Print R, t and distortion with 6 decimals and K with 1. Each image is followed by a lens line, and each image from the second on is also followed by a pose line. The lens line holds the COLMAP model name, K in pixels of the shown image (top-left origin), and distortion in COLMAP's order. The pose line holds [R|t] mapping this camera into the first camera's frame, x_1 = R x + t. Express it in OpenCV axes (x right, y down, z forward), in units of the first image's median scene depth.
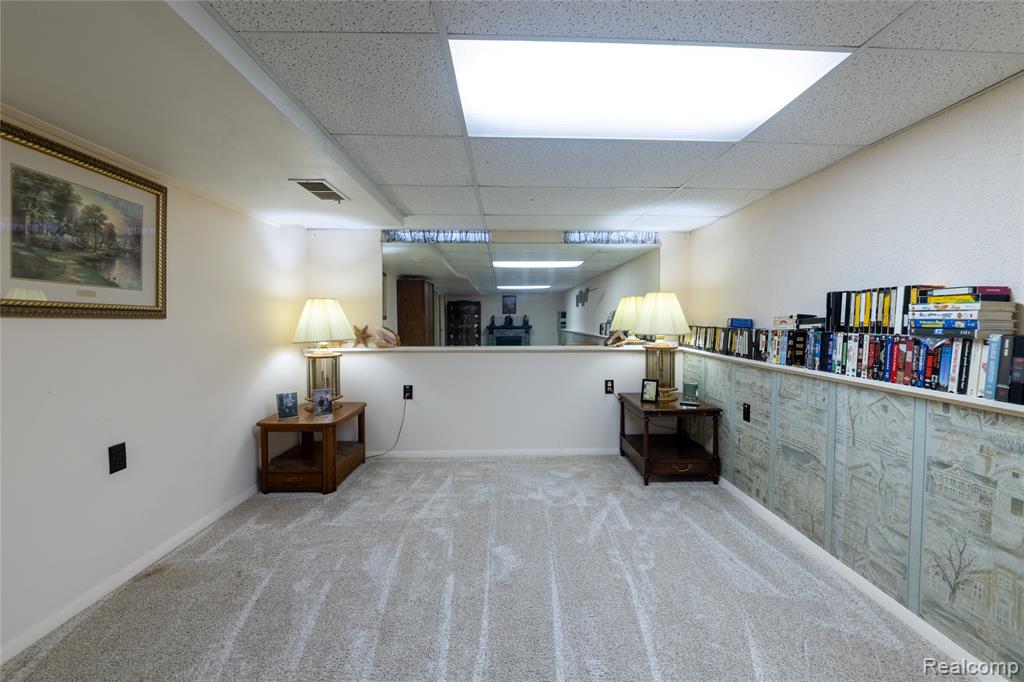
lens RADIAL K [[400.2, 0, 511.1], [0, 400.2, 328.3], [0, 0, 1]] dist [-0.015149, -0.000128]
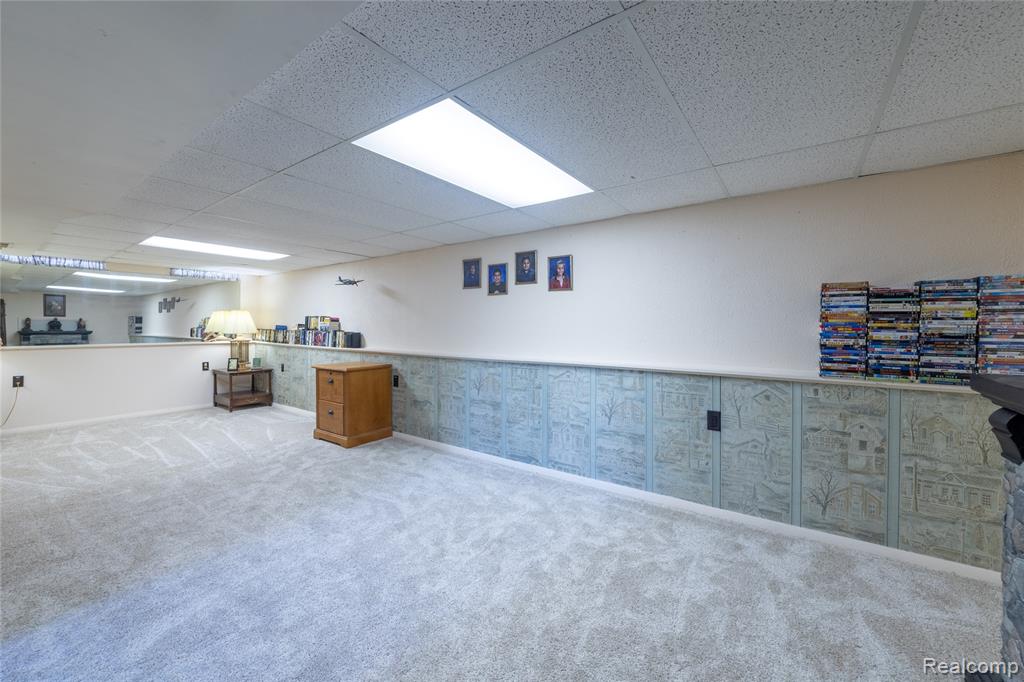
lens RADIAL K [[400.2, 0, 511.1], [0, 400.2, 328.3], [0, 0, 1]] dist [-0.015149, -0.000128]
pose [[0.597617, -0.000399, 0.801782, -0.351621], [0.010612, 0.999916, -0.007413, 0.018064], [-0.801712, 0.012938, 0.597571, -1.114189]]
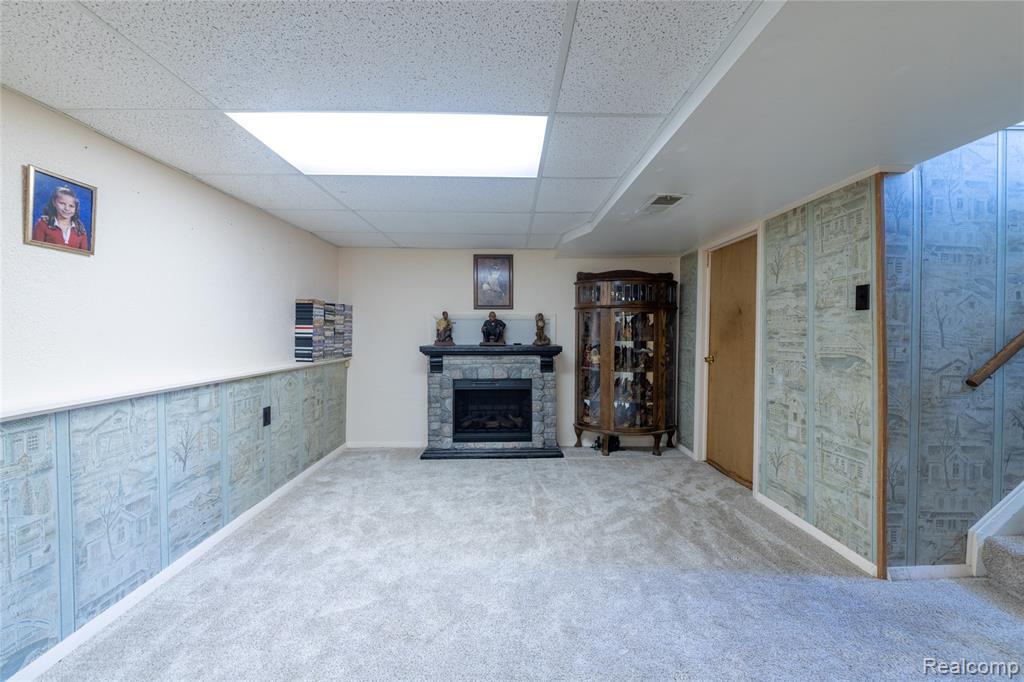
lens RADIAL K [[394.4, 0, 523.0], [0, 394.4, 336.5], [0, 0, 1]] dist [-0.015097, -0.000042]
pose [[-0.999714, -0.004557, -0.023485, -0.012505], [-0.005276, 0.999516, 0.030667, 0.002454], [0.023334, 0.030782, -0.999254, -0.158537]]
